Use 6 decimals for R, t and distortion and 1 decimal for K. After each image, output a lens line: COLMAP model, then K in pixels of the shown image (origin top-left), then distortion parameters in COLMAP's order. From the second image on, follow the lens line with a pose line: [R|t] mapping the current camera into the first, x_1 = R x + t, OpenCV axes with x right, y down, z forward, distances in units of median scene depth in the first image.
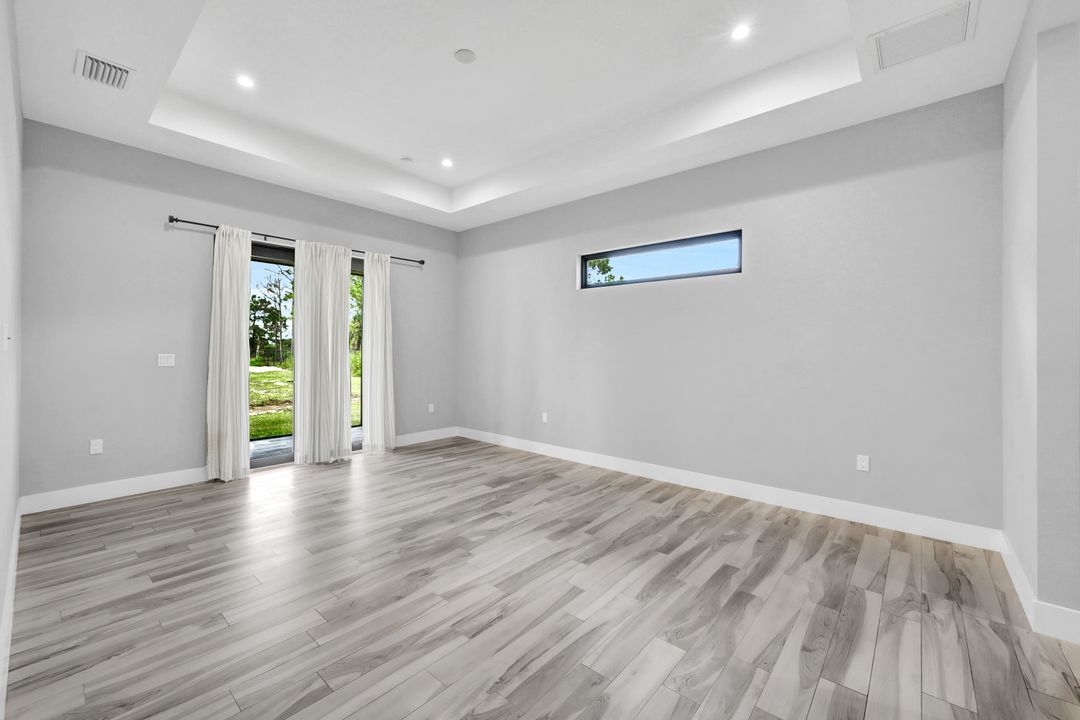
lens RADIAL K [[444.0, 0, 538.9], [0, 444.0, 353.0], [0, 0, 1]] dist [0.001898, 0.000048]
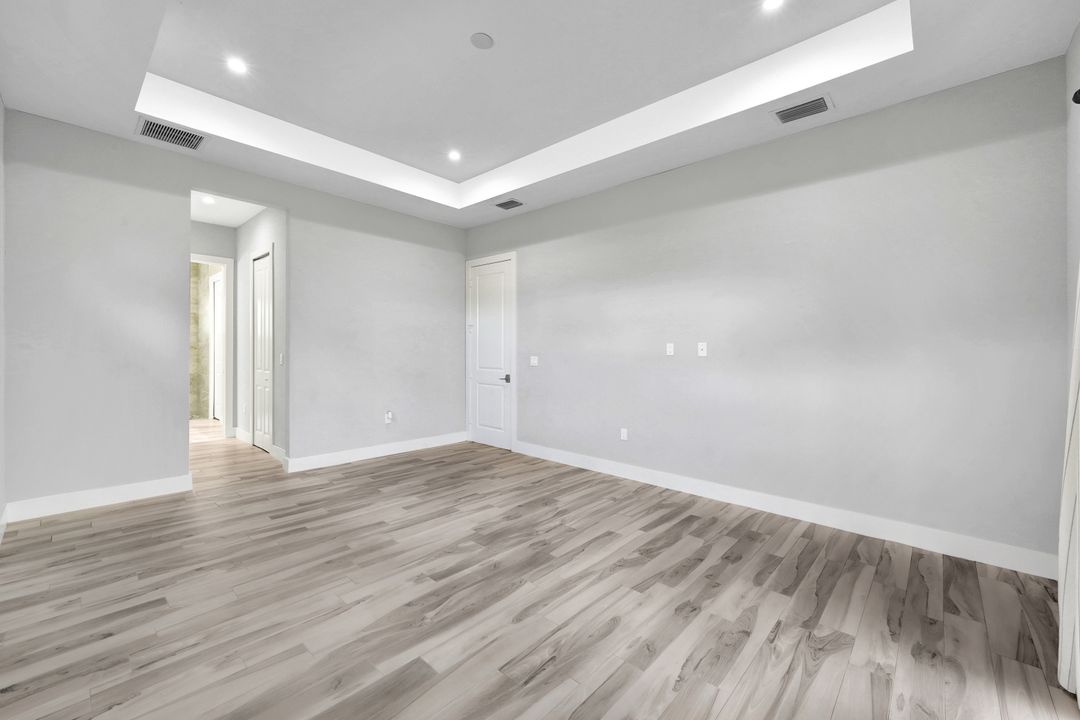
lens RADIAL K [[444.0, 0, 539.9], [0, 444.0, 353.7], [0, 0, 1]] dist [0.001898, 0.000048]
pose [[-0.999476, -0.018292, 0.026719, -0.334652], [-0.017973, 0.999765, 0.012108, -0.019076], [-0.026934, 0.011621, -0.999570, 2.076227]]
